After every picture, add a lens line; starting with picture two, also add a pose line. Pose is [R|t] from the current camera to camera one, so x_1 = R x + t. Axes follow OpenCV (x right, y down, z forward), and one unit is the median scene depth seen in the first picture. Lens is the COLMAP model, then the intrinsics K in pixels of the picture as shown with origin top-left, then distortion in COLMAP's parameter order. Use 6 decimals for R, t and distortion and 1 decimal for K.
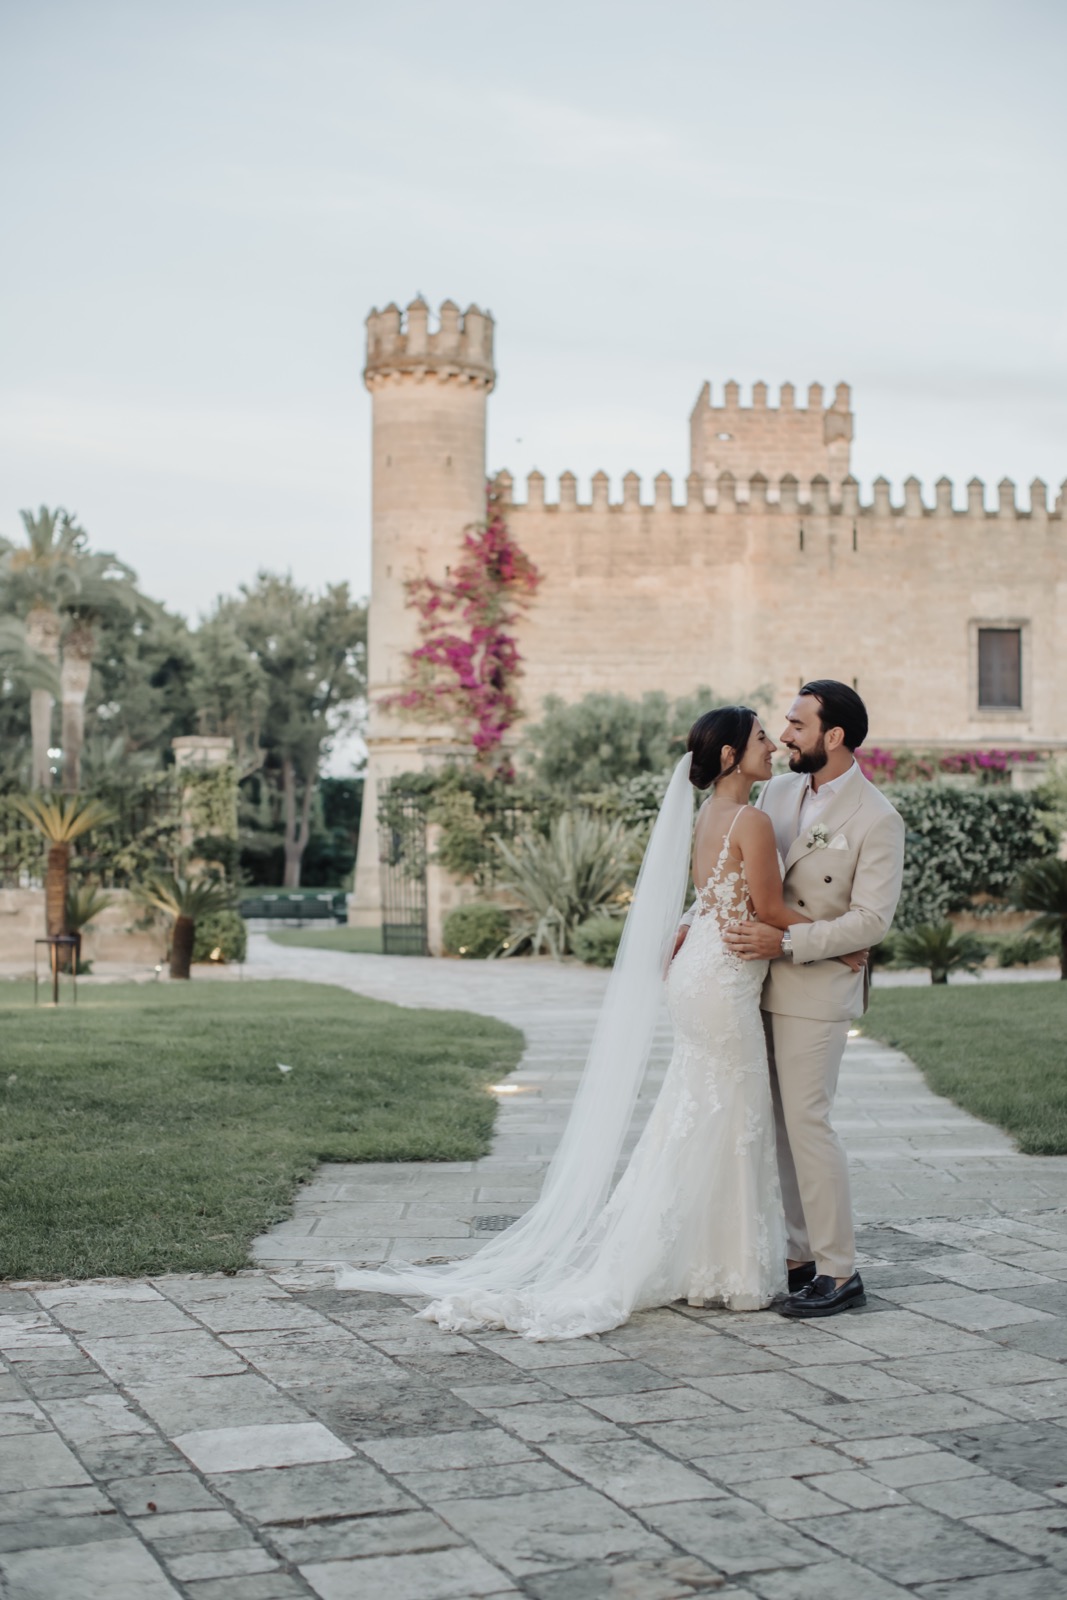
lens RADIAL K [[2533.2, 0, 533.5], [0, 2533.2, 800.0], [0, 0, 1]] dist [-0.188637, -0.042590]
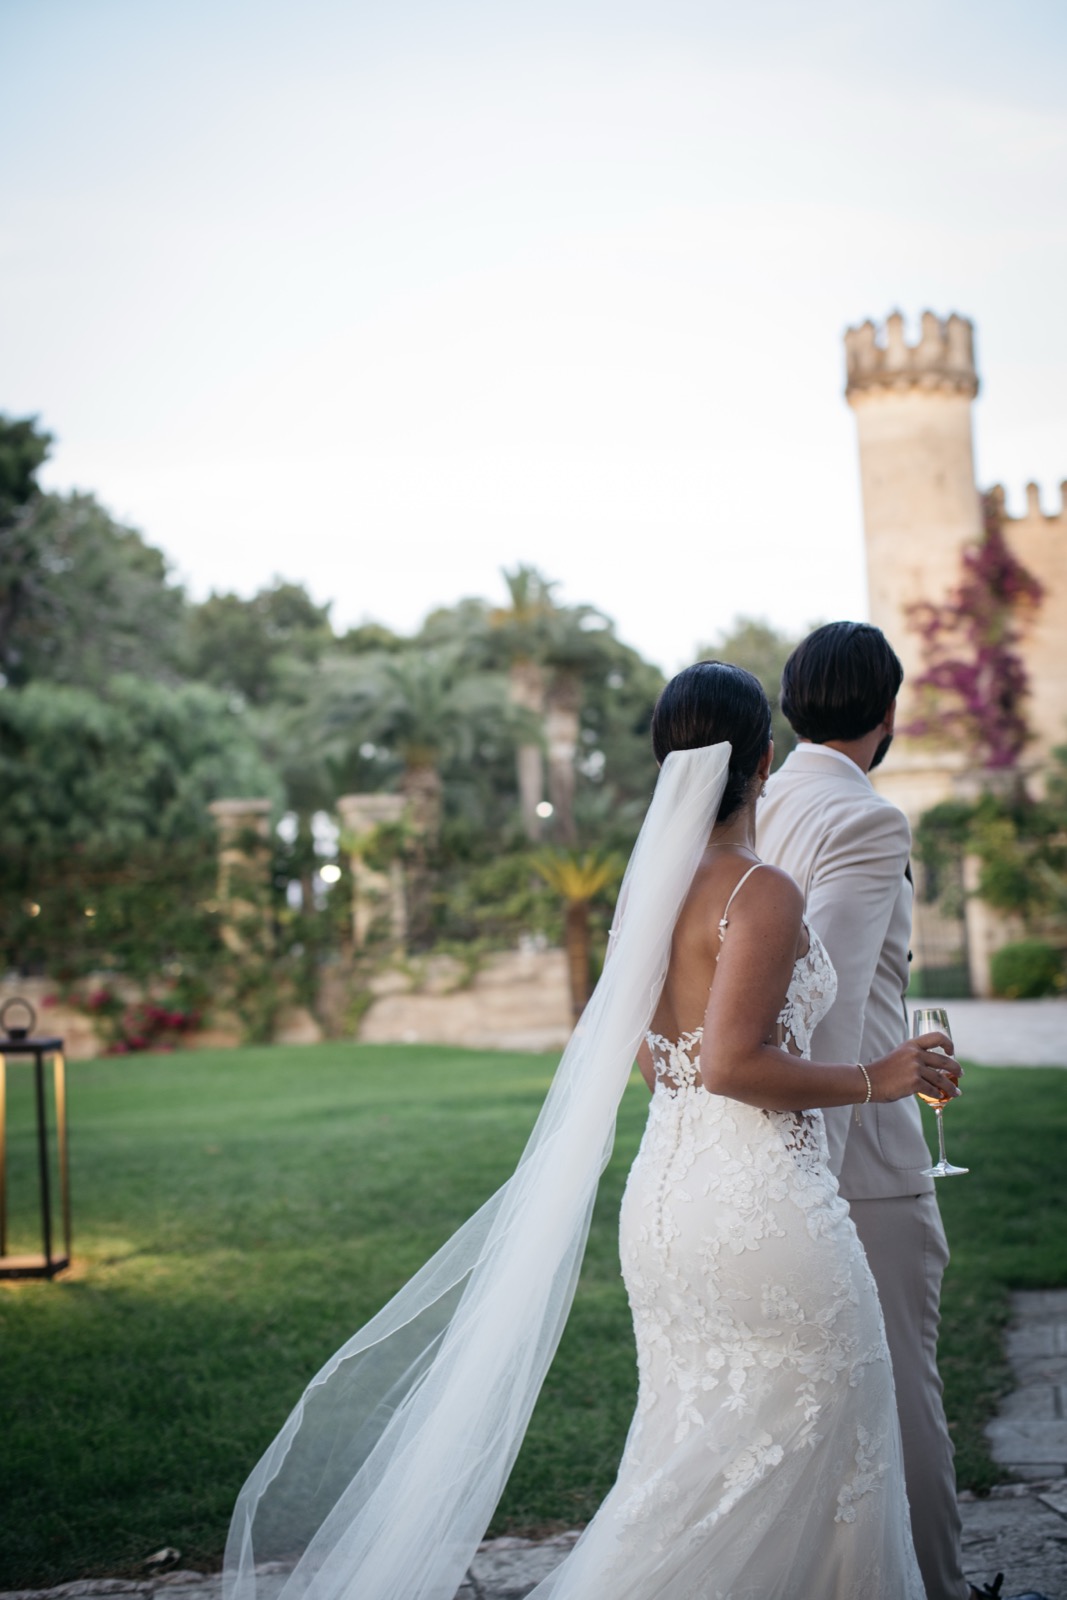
lens RADIAL K [[2533.2, 0, 533.5], [0, 2533.2, 800.0], [0, 0, 1]] dist [-0.188637, -0.042590]
pose [[0.980540, -0.063388, -0.185803, -0.015277], [0.060113, 0.997922, -0.023212, 0.000300], [0.186888, 0.011591, 0.982313, 0.042707]]
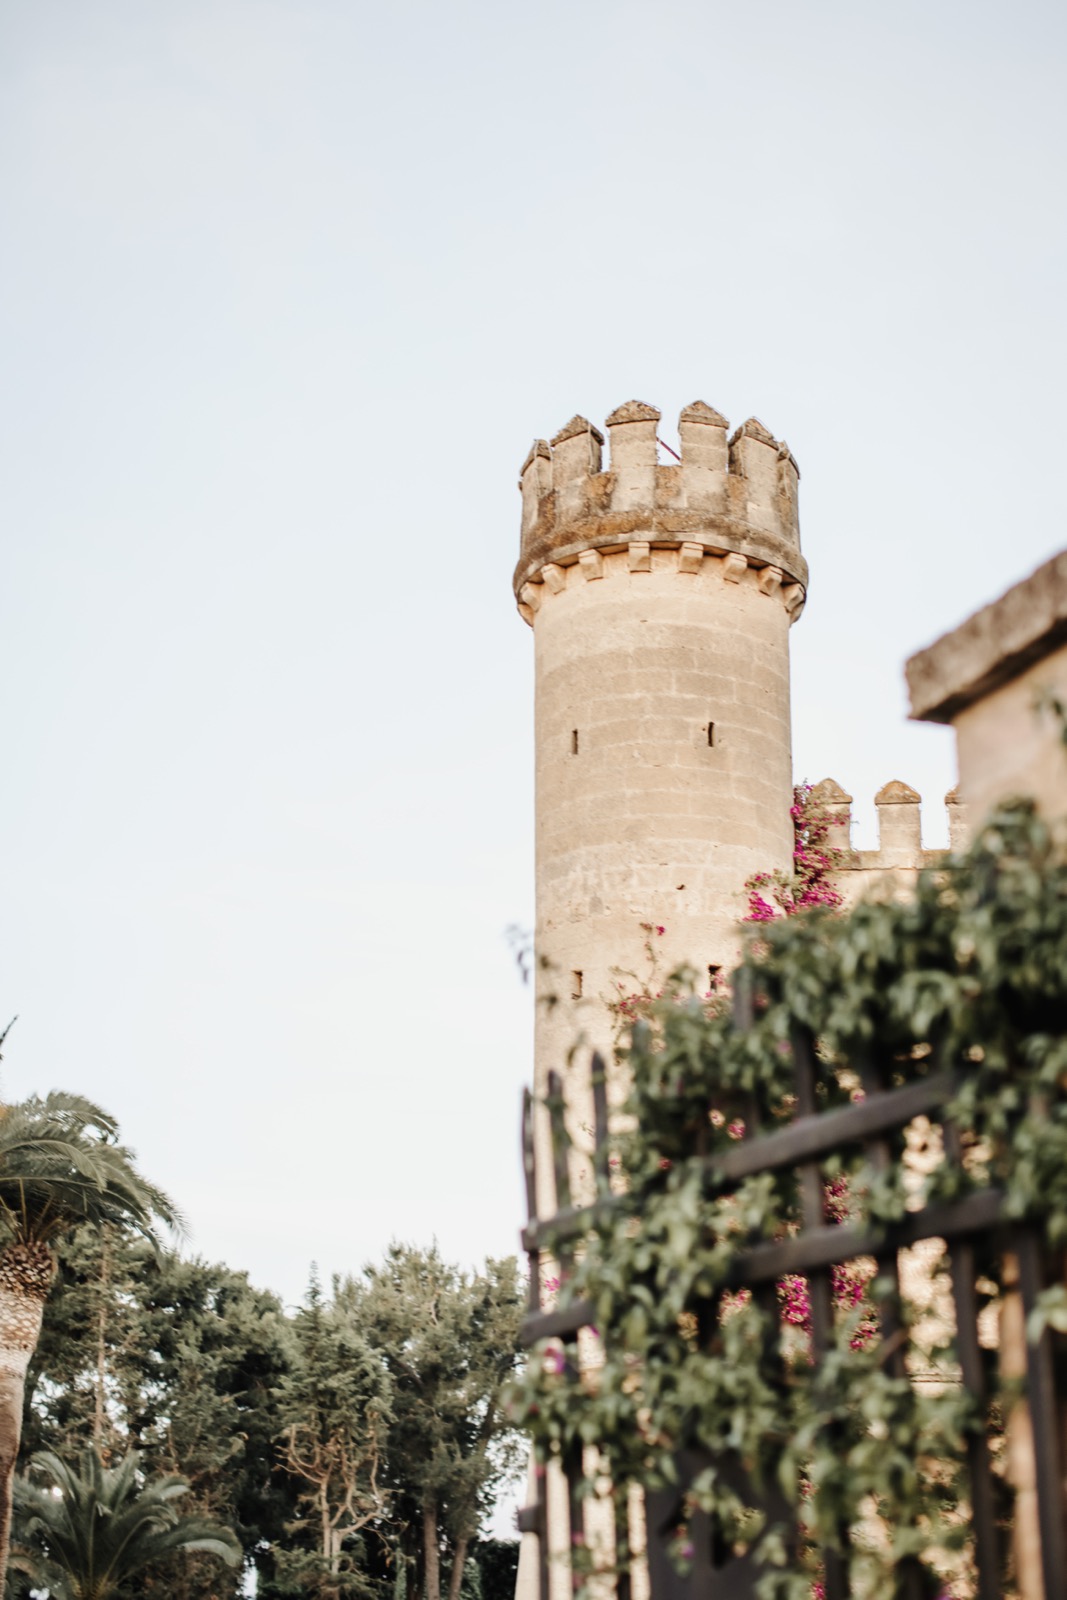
lens RADIAL K [[2610.6, 0, 533.5], [0, 2610.6, 800.0], [0, 0, 1]] dist [-0.043937, -0.120256]
pose [[0.997465, -0.023203, -0.067263, -0.033366], [0.002684, 0.956932, -0.290299, 0.009464], [0.071102, 0.289383, 0.954569, 0.554691]]
